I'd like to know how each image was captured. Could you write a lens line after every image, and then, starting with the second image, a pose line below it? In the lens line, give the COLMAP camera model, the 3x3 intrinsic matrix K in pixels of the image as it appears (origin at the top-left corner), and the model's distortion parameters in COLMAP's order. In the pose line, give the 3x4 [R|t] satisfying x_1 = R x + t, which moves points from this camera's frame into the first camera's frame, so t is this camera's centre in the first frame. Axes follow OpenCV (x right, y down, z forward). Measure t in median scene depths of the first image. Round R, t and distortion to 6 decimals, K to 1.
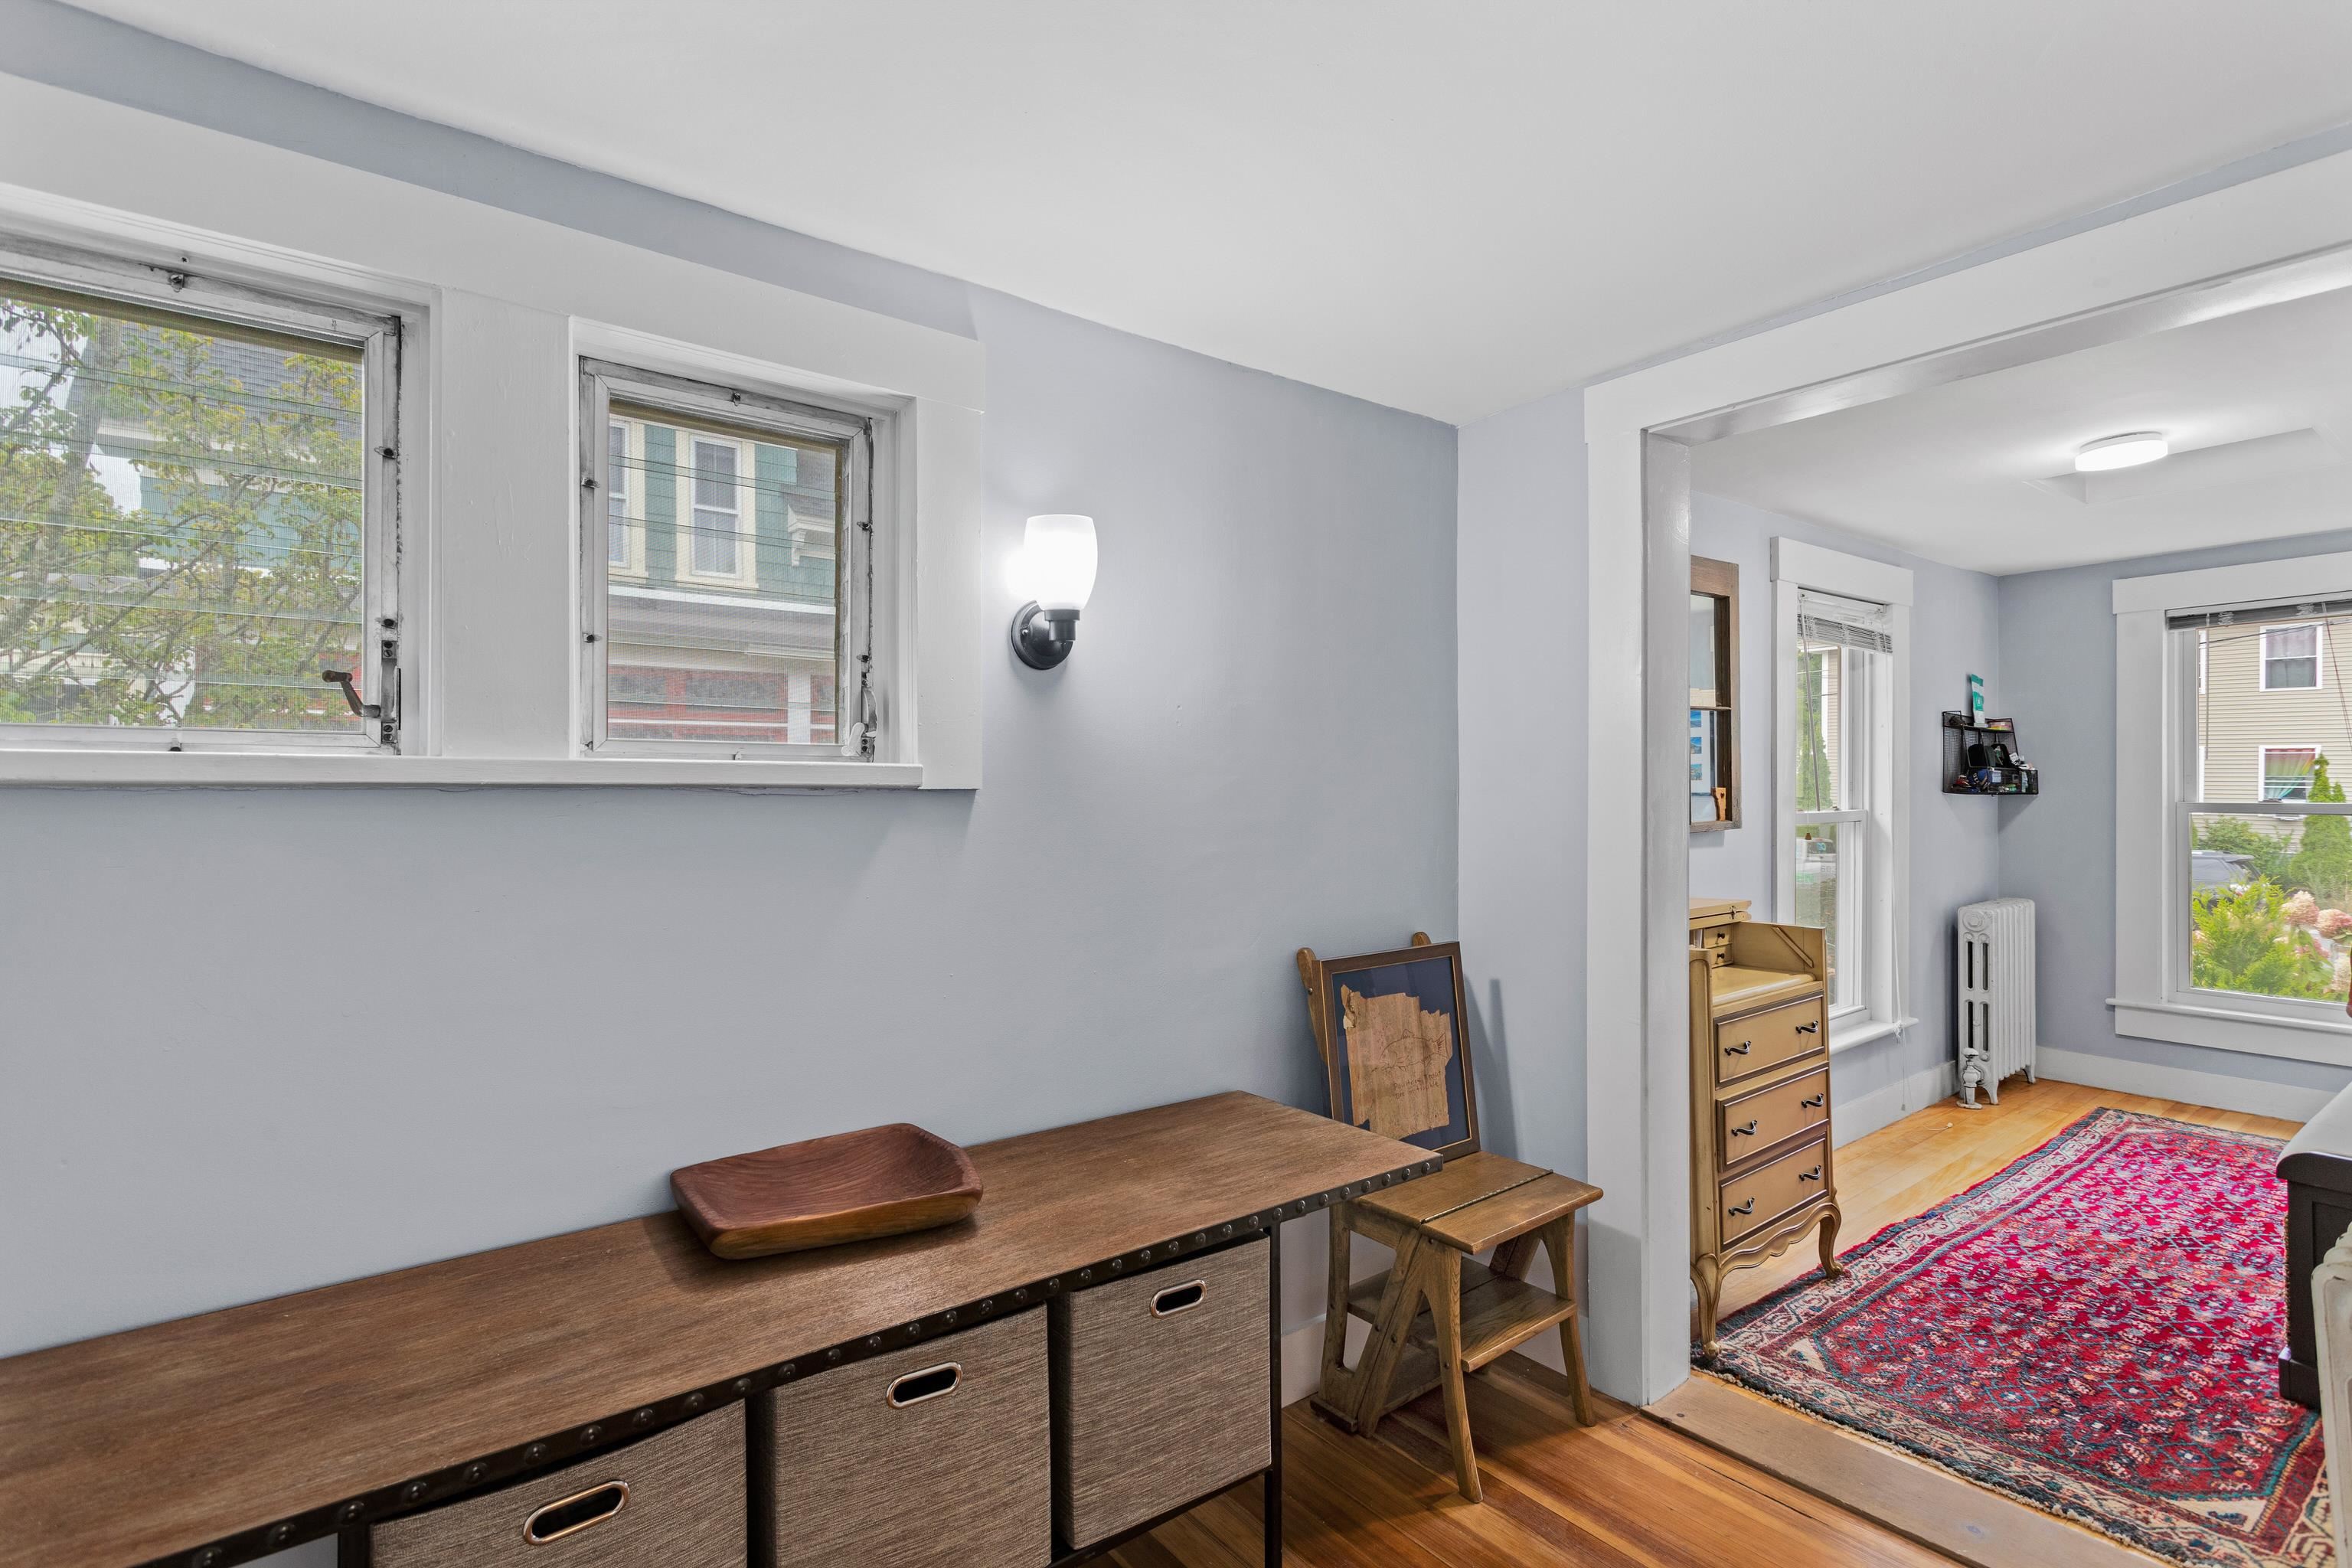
lens RADIAL K [[1113.9, 0, 1181.4], [0, 1113.9, 772.0], [0, 0, 1]] dist [-0.000009, 0.001474]
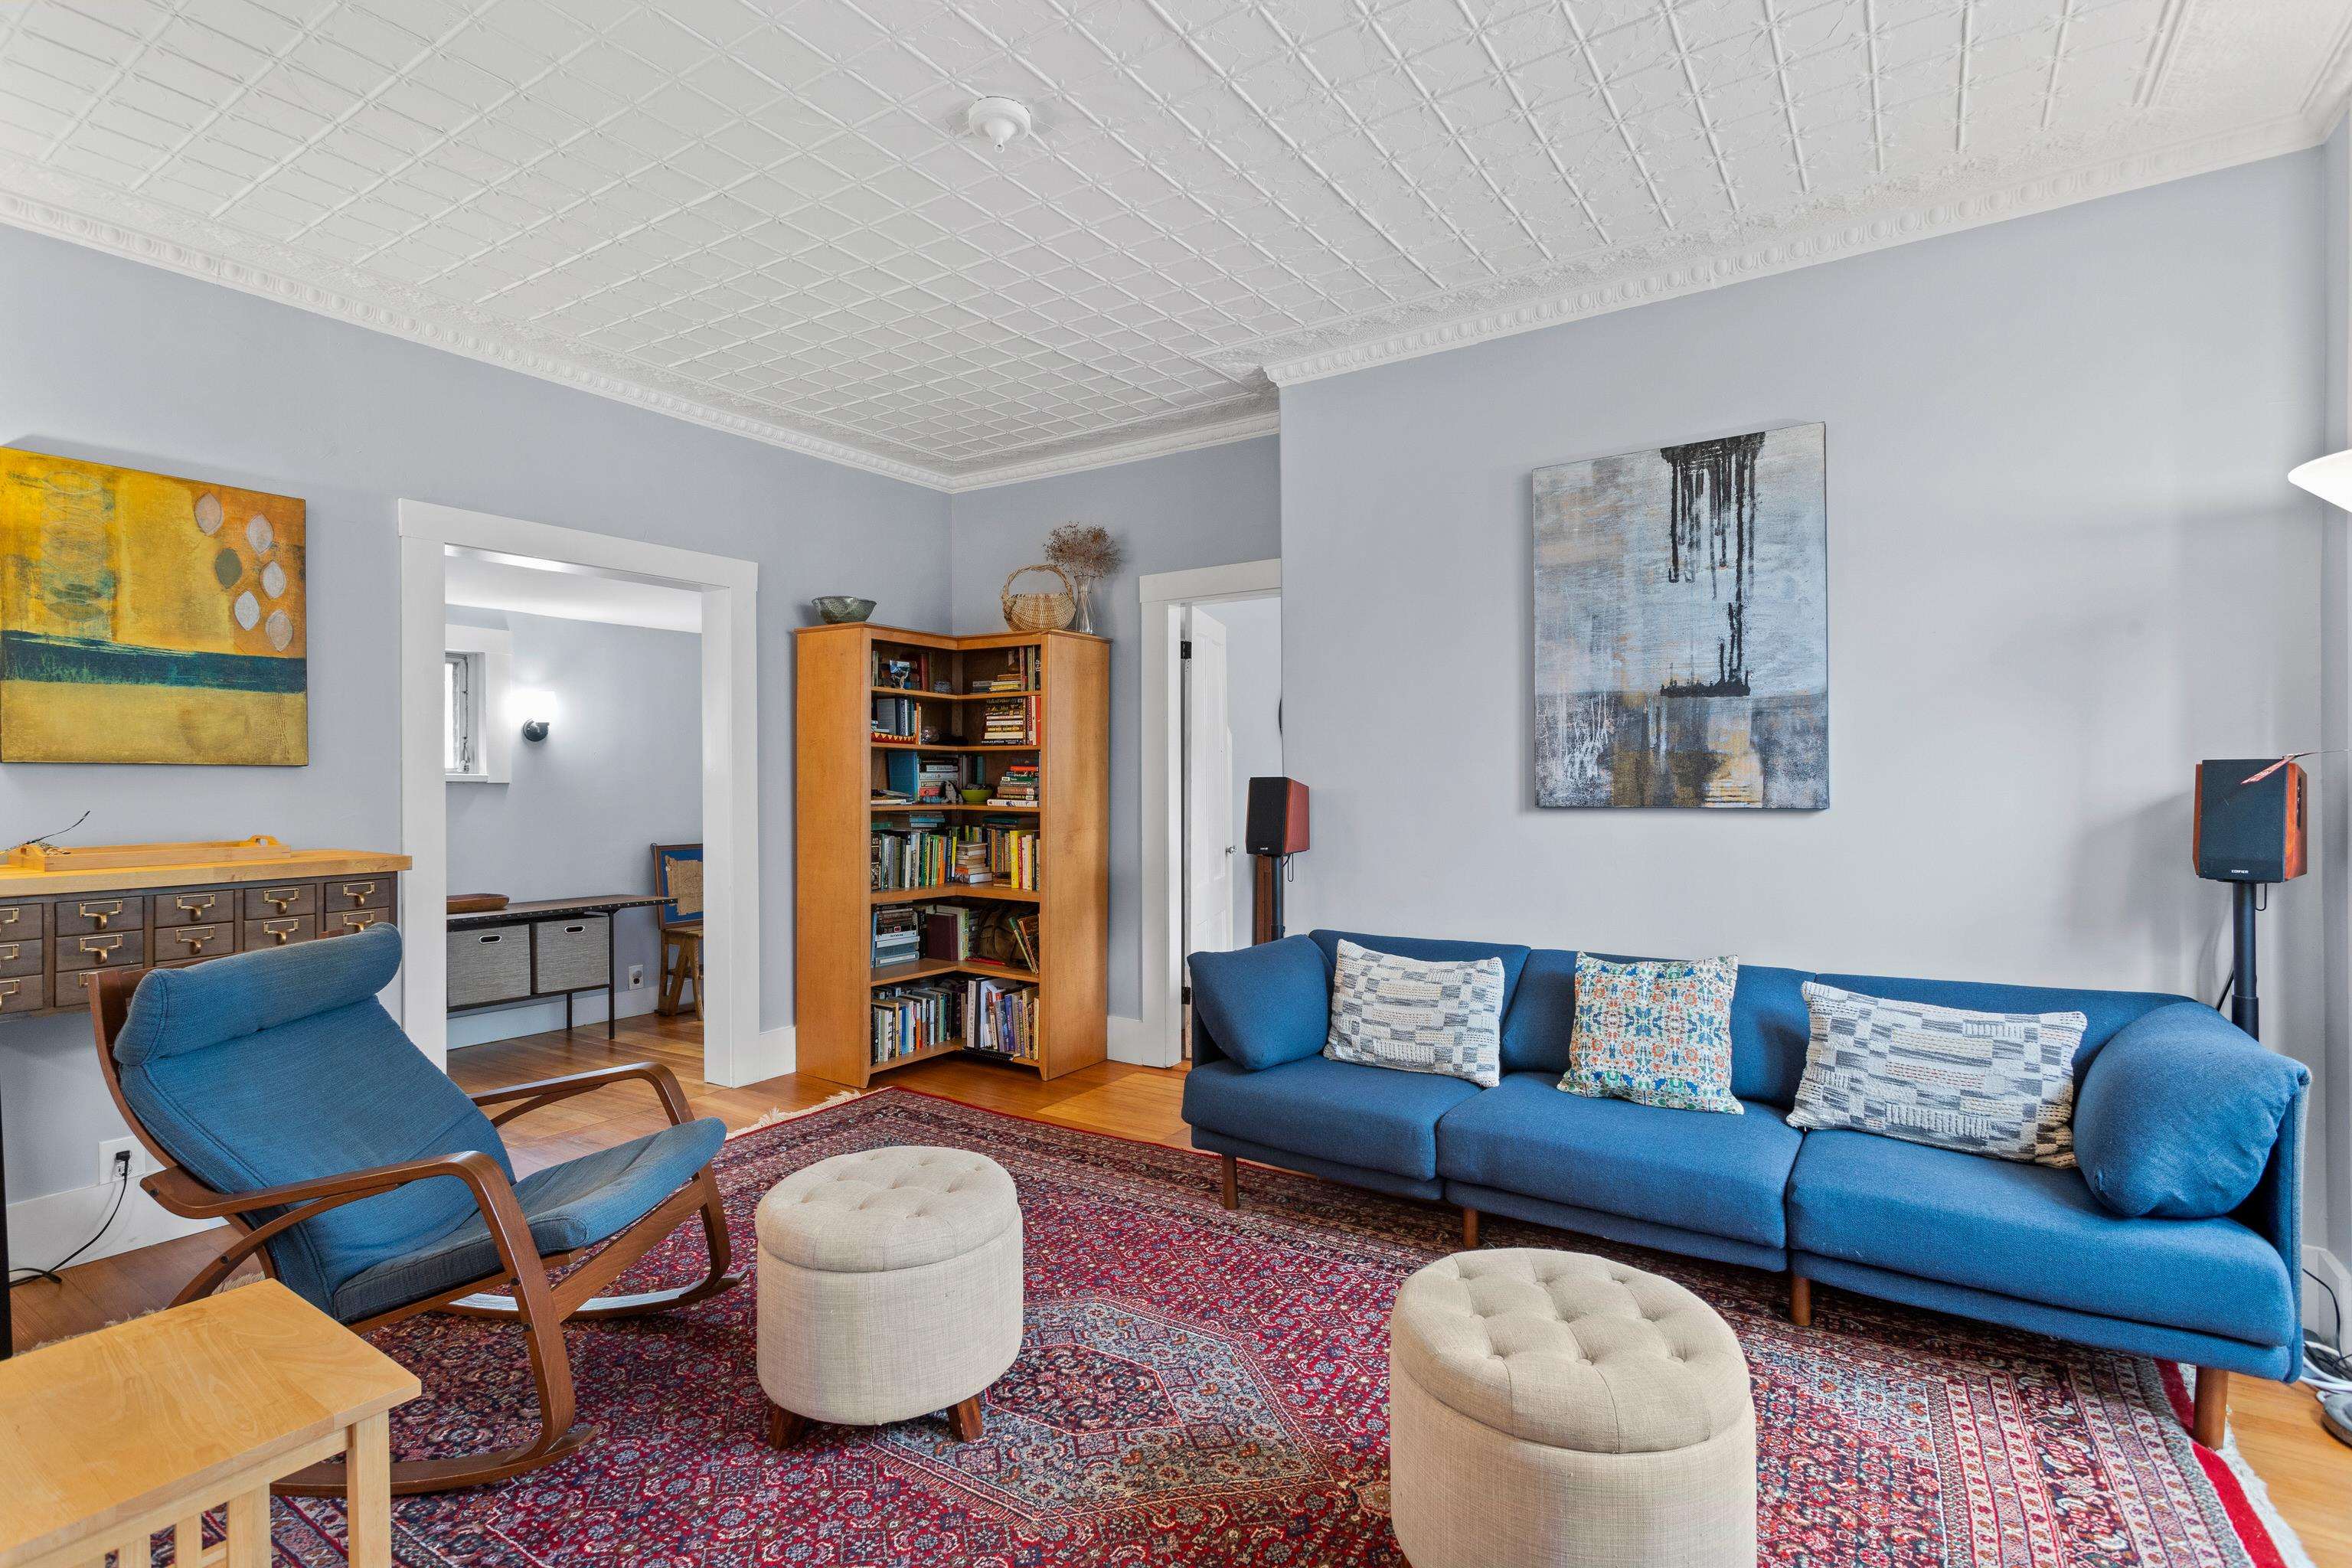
lens RADIAL K [[1119.7, 0, 1176.1], [0, 1119.7, 777.7], [0, 0, 1]] dist [0.001105, 0.001920]
pose [[0.948827, -0.002834, 0.315782, 0.552057], [0.001929, 0.999993, 0.003177, -0.005611], [-0.315789, -0.002406, 0.948826, -2.369138]]
